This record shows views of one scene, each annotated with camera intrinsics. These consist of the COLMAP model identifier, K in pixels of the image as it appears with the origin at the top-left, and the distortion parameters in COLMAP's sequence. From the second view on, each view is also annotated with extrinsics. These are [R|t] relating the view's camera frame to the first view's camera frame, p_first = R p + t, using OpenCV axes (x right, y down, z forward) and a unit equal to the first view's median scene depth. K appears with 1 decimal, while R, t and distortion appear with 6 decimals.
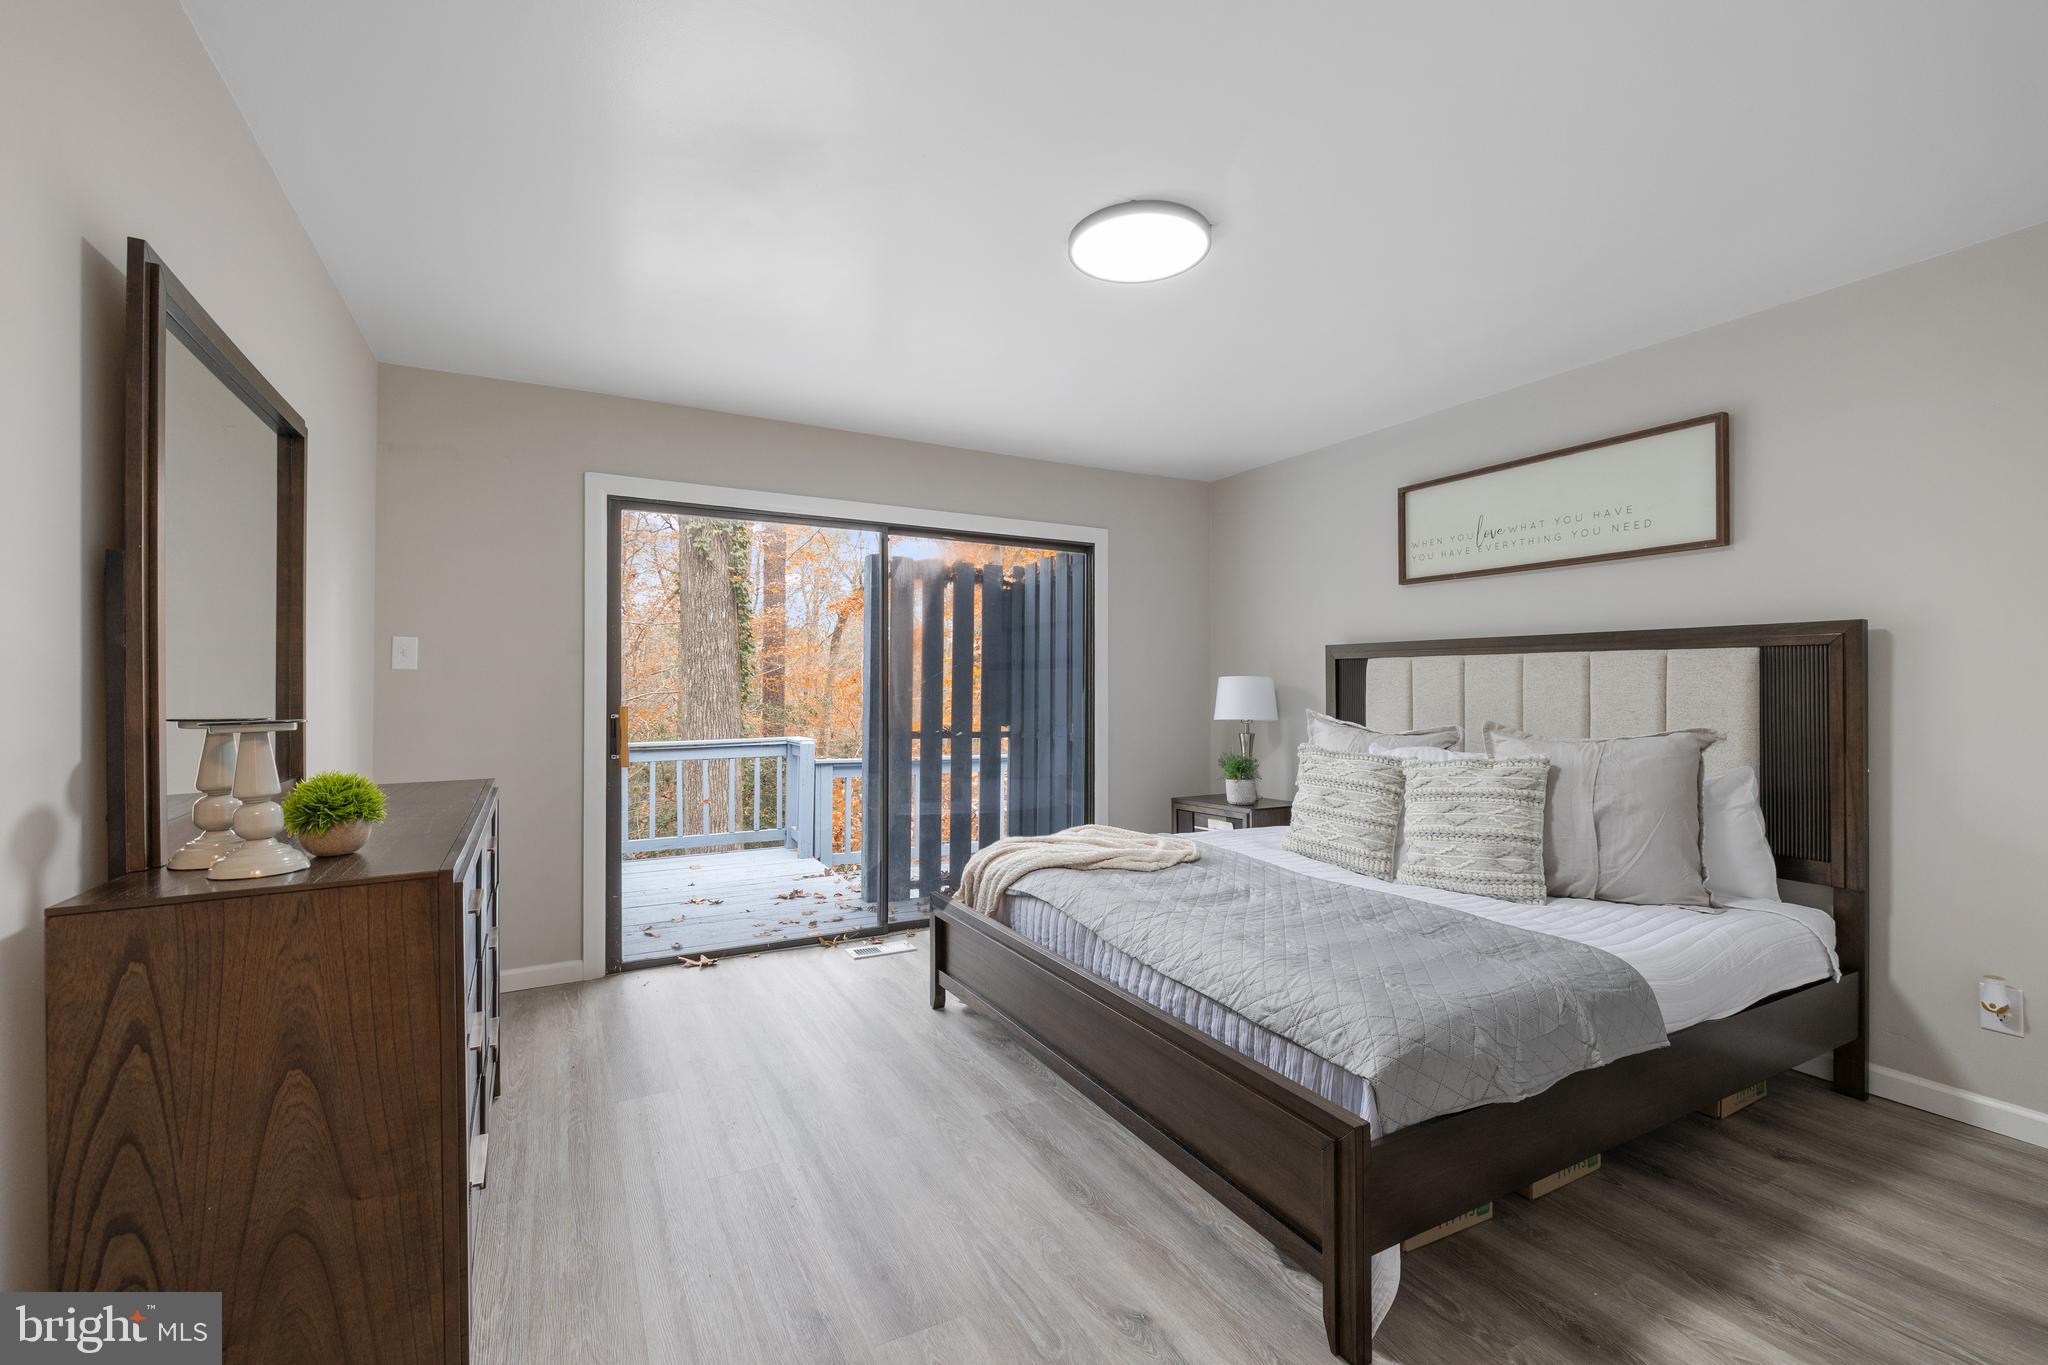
lens RADIAL K [[875.4, 0, 1023.1], [0, 875.4, 682.5], [0, 0, 1]] dist [0.002345, 0.000007]
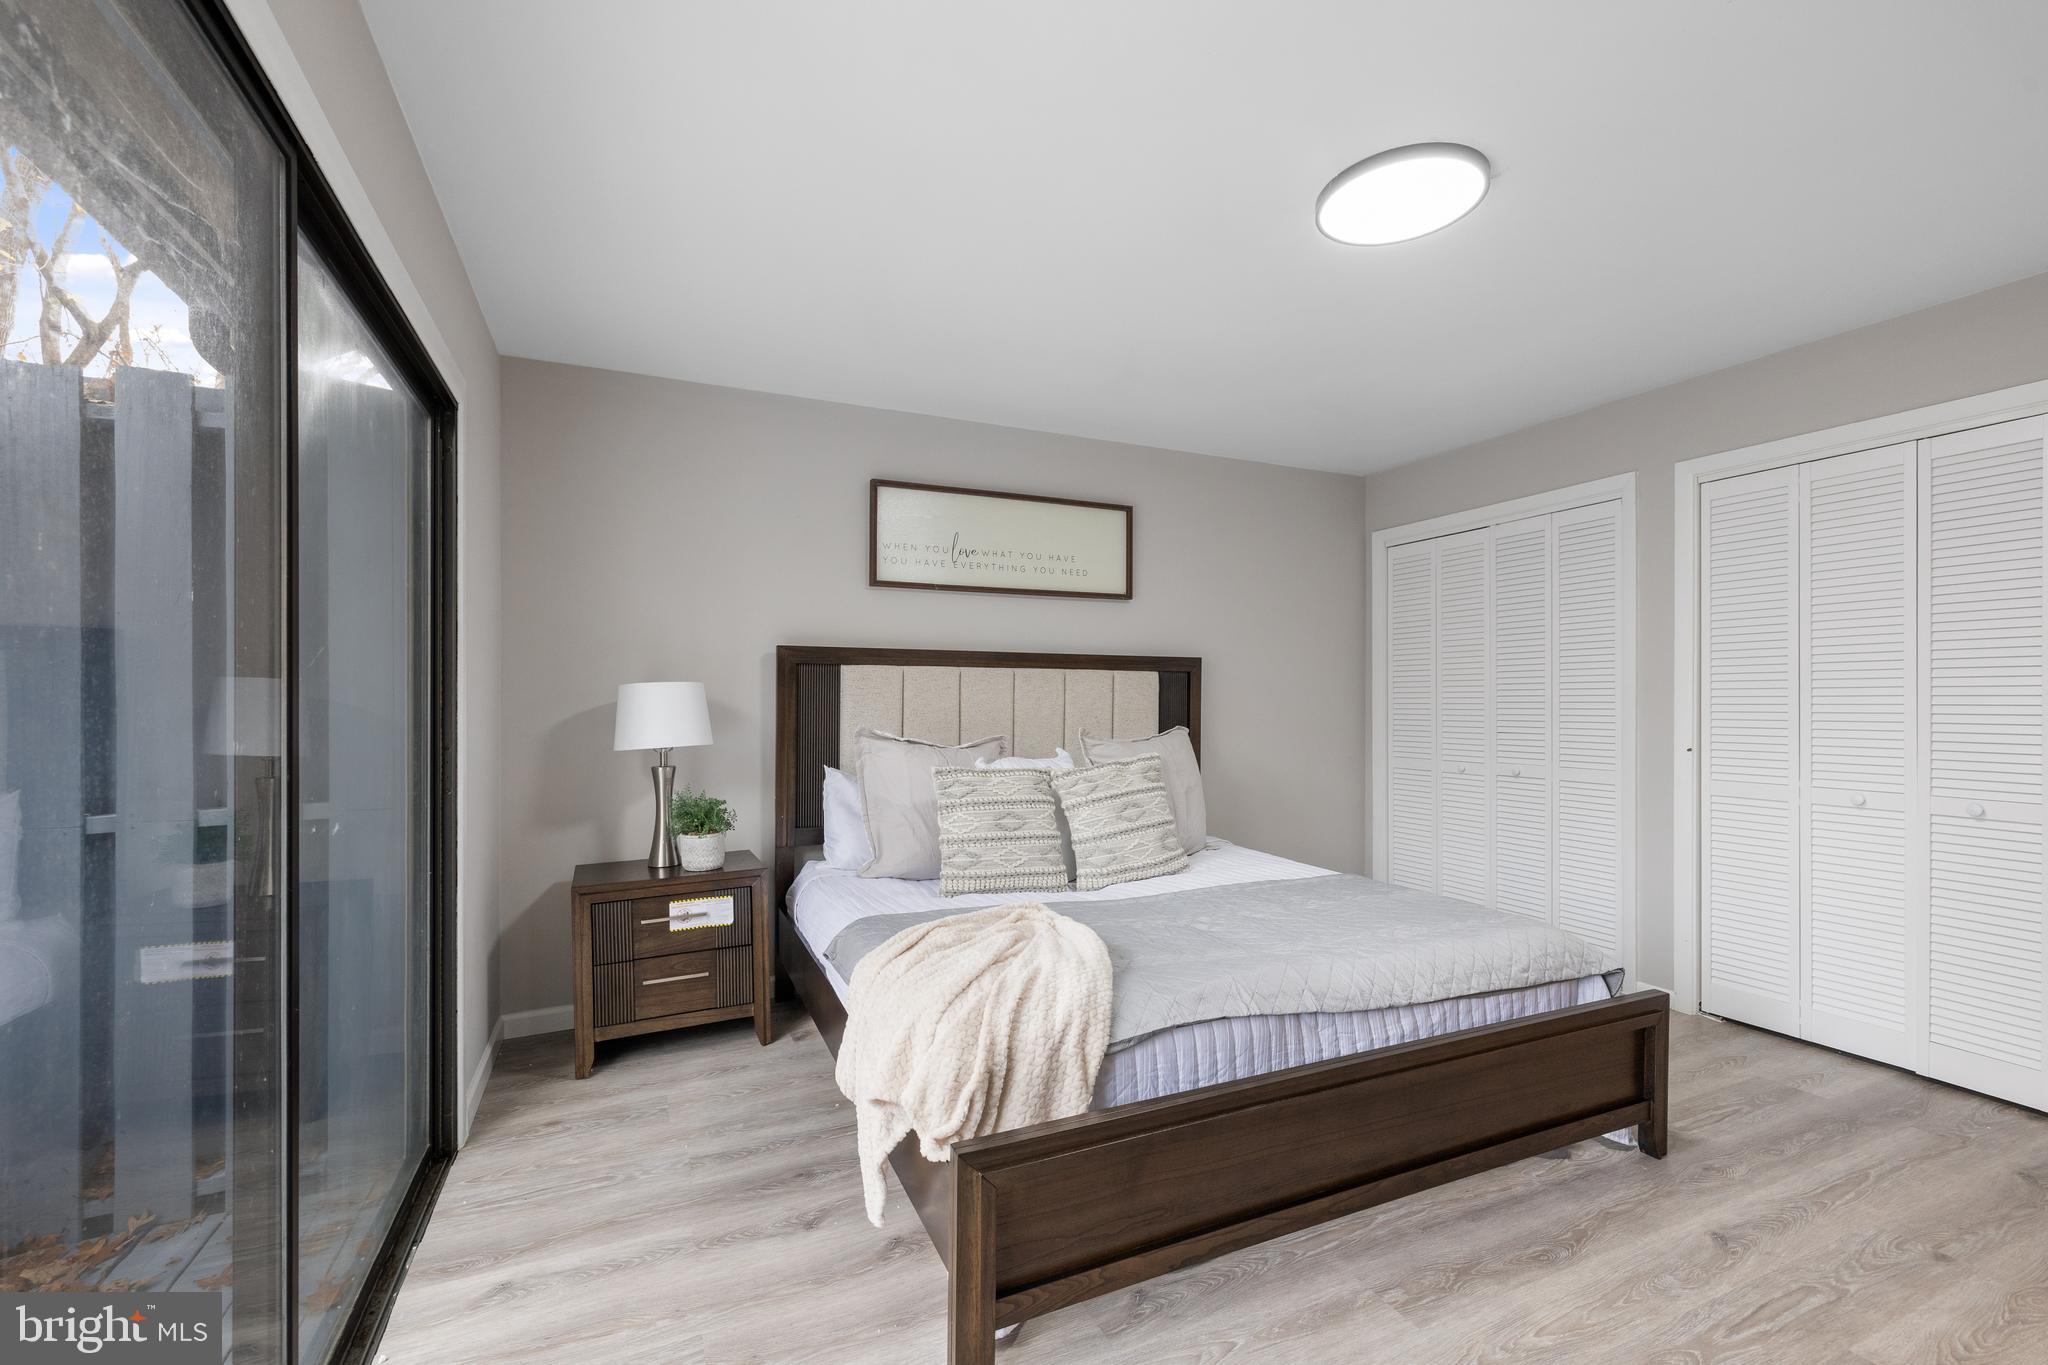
lens RADIAL K [[875.4, 0, 1027.2], [0, 875.4, 694.7], [0, 0, 1]] dist [0.002345, 0.000007]
pose [[0.067128, 0.008567, 0.997708, -0.624000], [-0.000727, 0.999963, -0.008538, 0.011978], [-0.997744, -0.000152, 0.067132, 1.052680]]
